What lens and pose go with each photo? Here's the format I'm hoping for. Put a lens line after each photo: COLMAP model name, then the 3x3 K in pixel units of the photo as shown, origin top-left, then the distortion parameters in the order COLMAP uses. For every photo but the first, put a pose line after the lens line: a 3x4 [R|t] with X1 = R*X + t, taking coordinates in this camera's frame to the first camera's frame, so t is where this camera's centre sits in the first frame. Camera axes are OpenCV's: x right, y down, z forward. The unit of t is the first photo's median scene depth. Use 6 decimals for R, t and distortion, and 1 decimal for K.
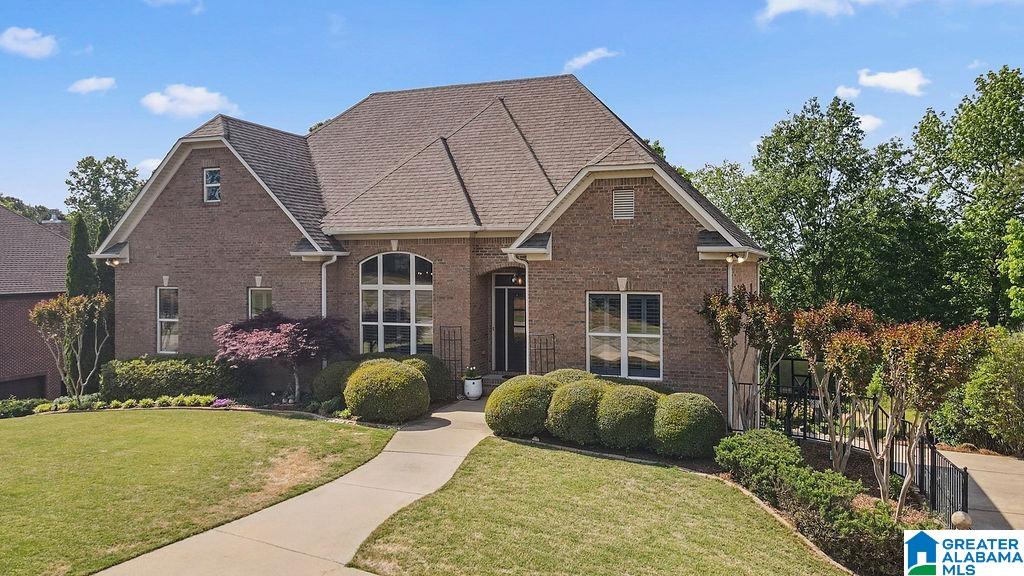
lens RADIAL K [[773.3, 0, 499.6], [0, 773.3, 284.7], [0, 0, 1]] dist [0.013175, 0.015249]
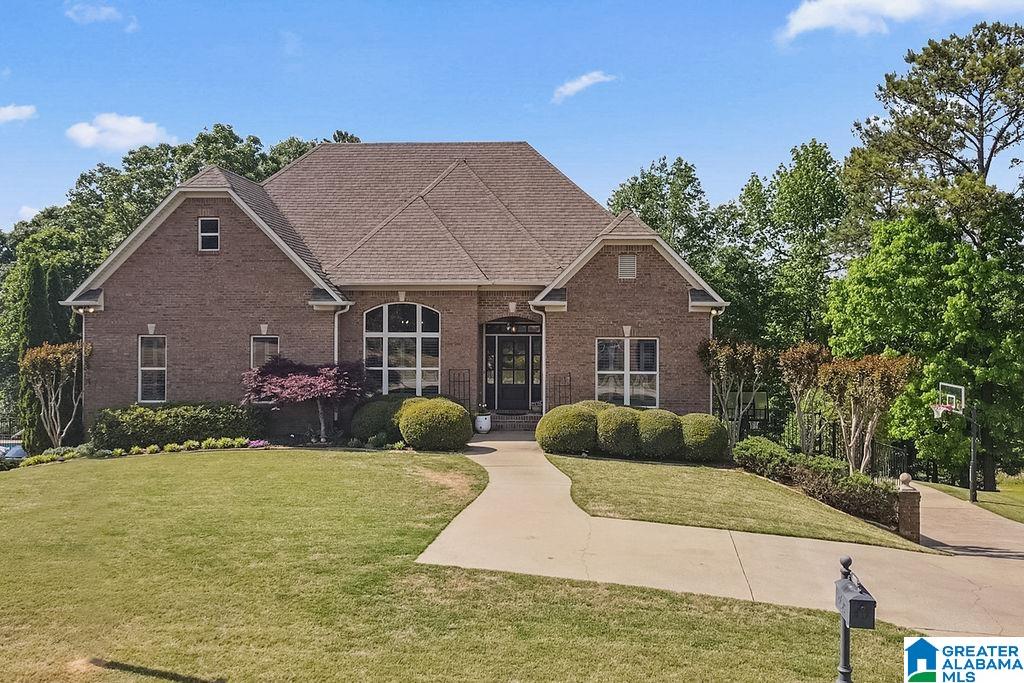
lens RADIAL K [[920.9, 0, 507.7], [0, 920.9, 338.2], [0, 0, 1]] dist [0.004190, 0.017247]
pose [[0.952850, -0.001520, 0.303438, -0.387869], [0.001618, 0.999999, -0.000071, 0.008487], [-0.303437, 0.000559, 0.952851, -0.281221]]
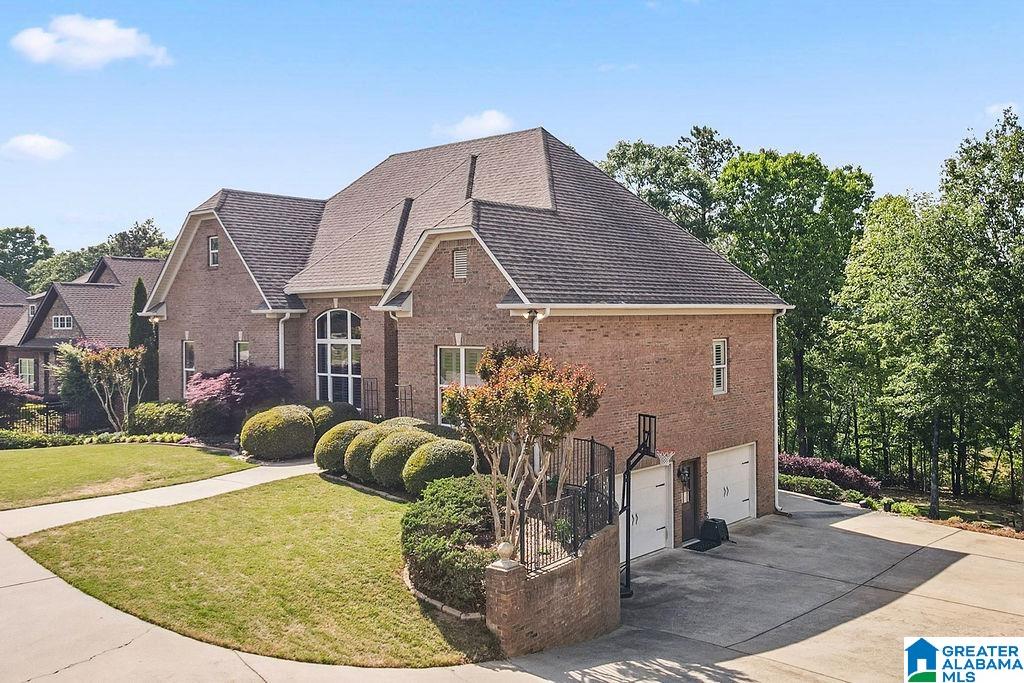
lens RADIAL K [[920.9, 0, 557.8], [0, 920.9, 323.7], [0, 0, 1]] dist [0.004190, 0.017247]
pose [[0.948158, -0.004028, -0.317775, 0.572528], [-0.000379, 0.999905, -0.013804, -0.003801], [0.317800, 0.013209, 0.948066, -0.130197]]
